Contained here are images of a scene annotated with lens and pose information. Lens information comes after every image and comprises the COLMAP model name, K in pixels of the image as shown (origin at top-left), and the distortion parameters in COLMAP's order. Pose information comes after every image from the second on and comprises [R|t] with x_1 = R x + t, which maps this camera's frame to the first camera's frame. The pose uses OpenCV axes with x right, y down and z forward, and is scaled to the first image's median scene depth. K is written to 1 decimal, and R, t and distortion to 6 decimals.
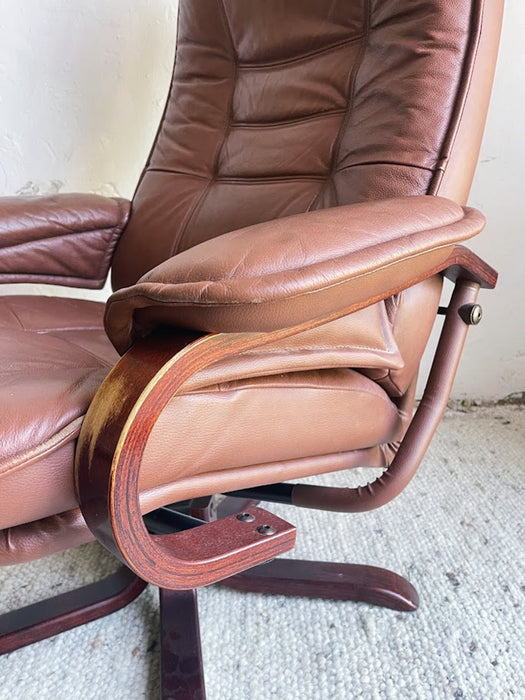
lens RADIAL K [[591.5, 0, 262.5], [0, 591.5, 350.0], [0, 0, 1]] dist [0.073882, -0.104918]
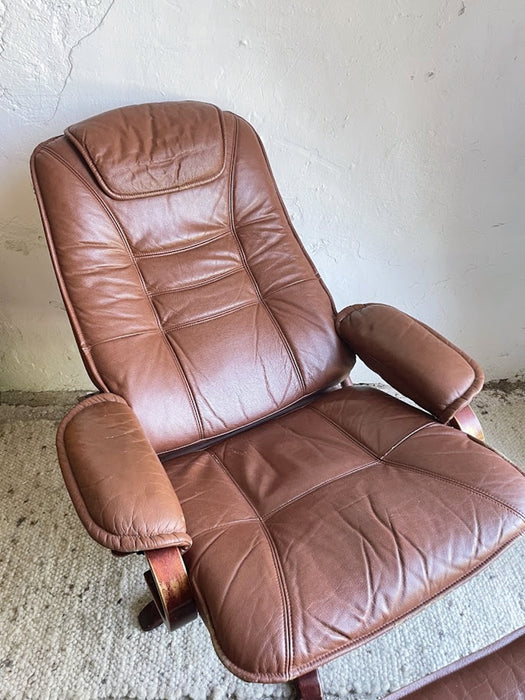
lens RADIAL K [[582.0, 0, 252.2], [0, 582.0, 349.6], [0, 0, 1]] dist [0.070497, -0.096921]
pose [[0.999860, 0.003350, 0.016401, -0.255353], [-0.008351, 0.948974, 0.315244, -0.724329], [-0.014508, -0.315336, 0.948869, -0.398546]]
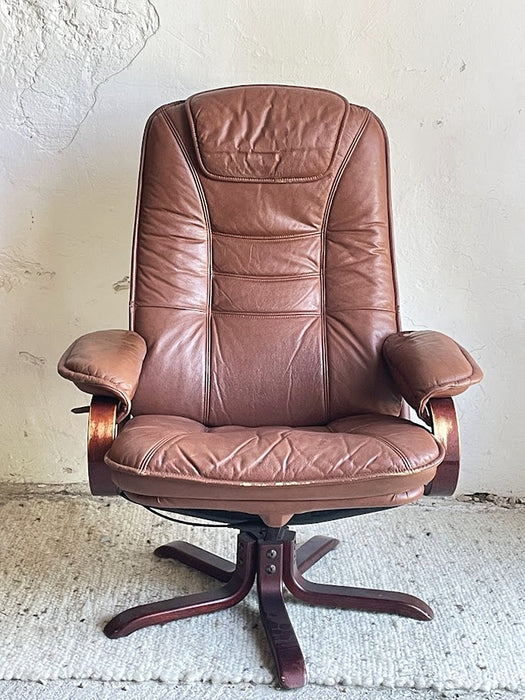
lens RADIAL K [[1184.5, 0, 240.1], [0, 1184.5, 337.3], [0, 0, 1]] dist [0.127953, -0.273377]
pose [[0.997930, 0.060983, -0.020438, -0.196698], [-0.062469, 0.994643, -0.082355, 0.011568], [0.015306, 0.083461, 0.996393, -2.022685]]
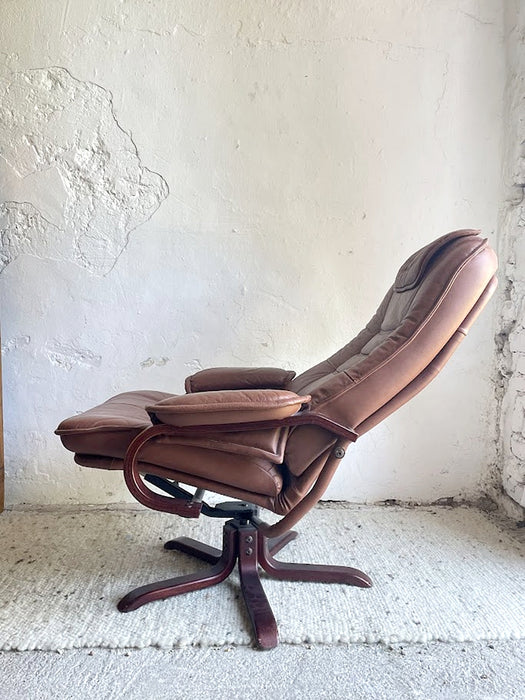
lens RADIAL K [[591.5, 0, 262.5], [0, 591.5, 350.0], [0, 0, 1]] dist [0.073882, -0.104918]
pose [[0.999240, 0.035295, 0.016553, -0.154048], [-0.029897, 0.966308, -0.255647, 0.198899], [-0.025018, 0.254958, 0.966628, -1.069497]]
